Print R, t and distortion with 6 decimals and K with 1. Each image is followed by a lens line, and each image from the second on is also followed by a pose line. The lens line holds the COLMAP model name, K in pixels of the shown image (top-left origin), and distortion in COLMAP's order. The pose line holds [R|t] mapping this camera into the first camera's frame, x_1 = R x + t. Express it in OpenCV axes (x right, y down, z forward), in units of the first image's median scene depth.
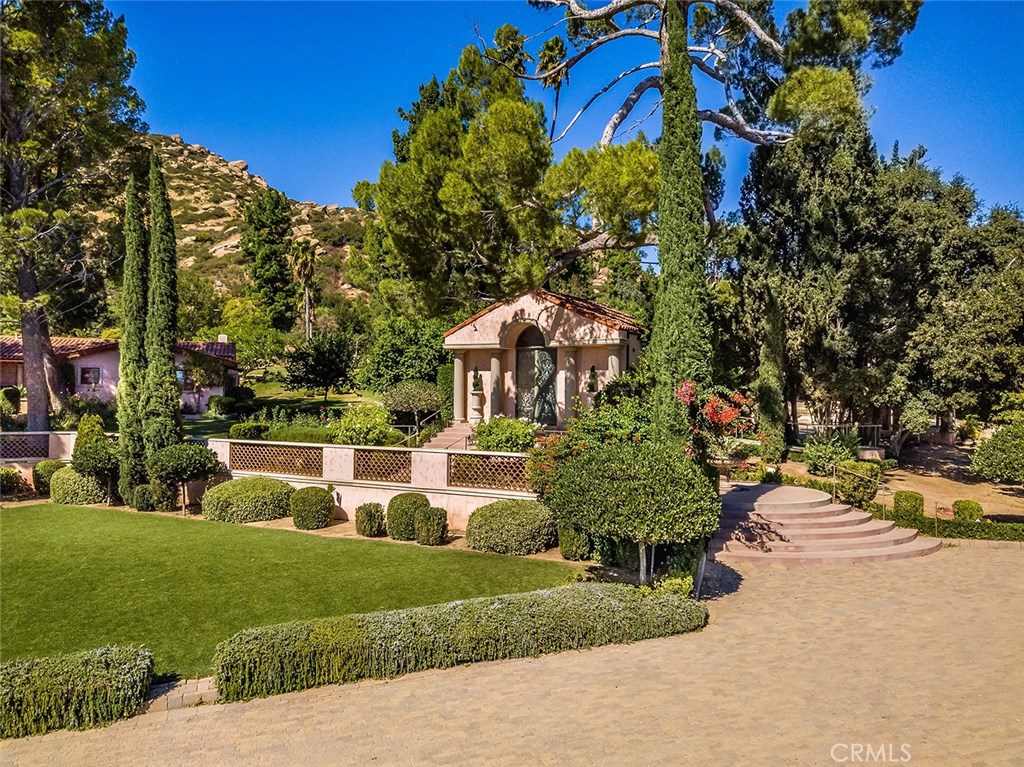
lens RADIAL K [[794.0, 0, 455.5], [0, 794.0, 384.8], [0, 0, 1]] dist [0.053394, 0.000766]
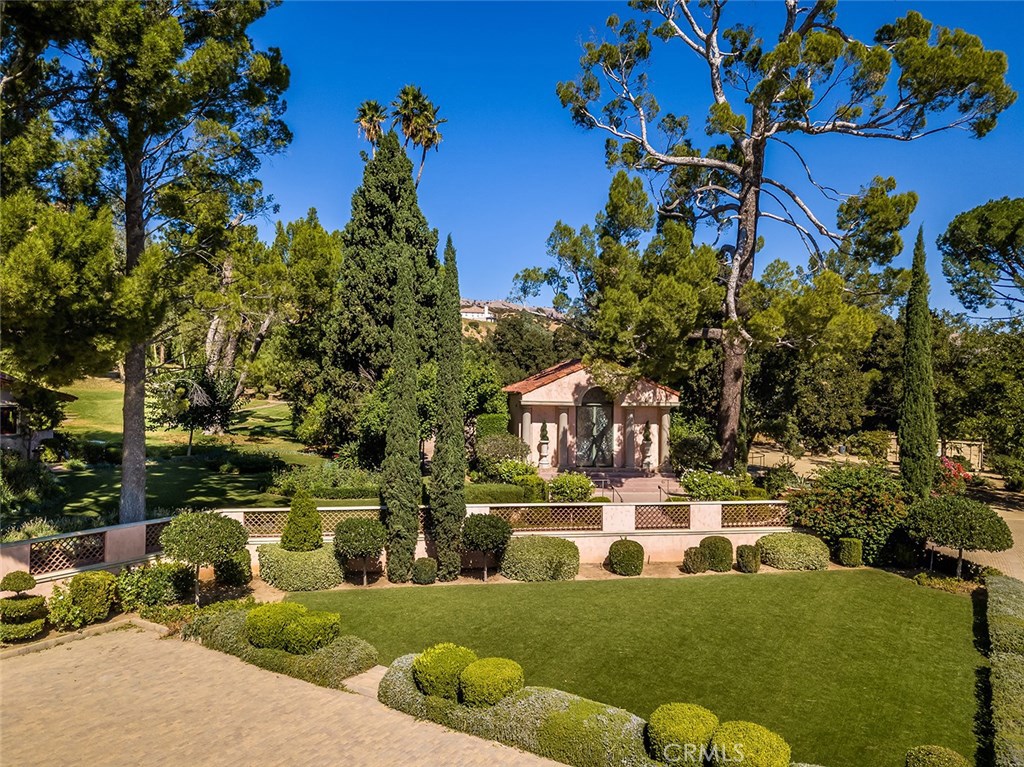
lens RADIAL K [[800.0, 0, 507.0], [0, 800.0, 382.2], [0, 0, 1]] dist [0.029575, 0.001522]
pose [[0.719775, 0.001358, 0.694206, -0.876386], [-0.011292, 0.999889, 0.009753, -0.093894], [-0.694115, -0.014859, 0.719710, 0.194803]]
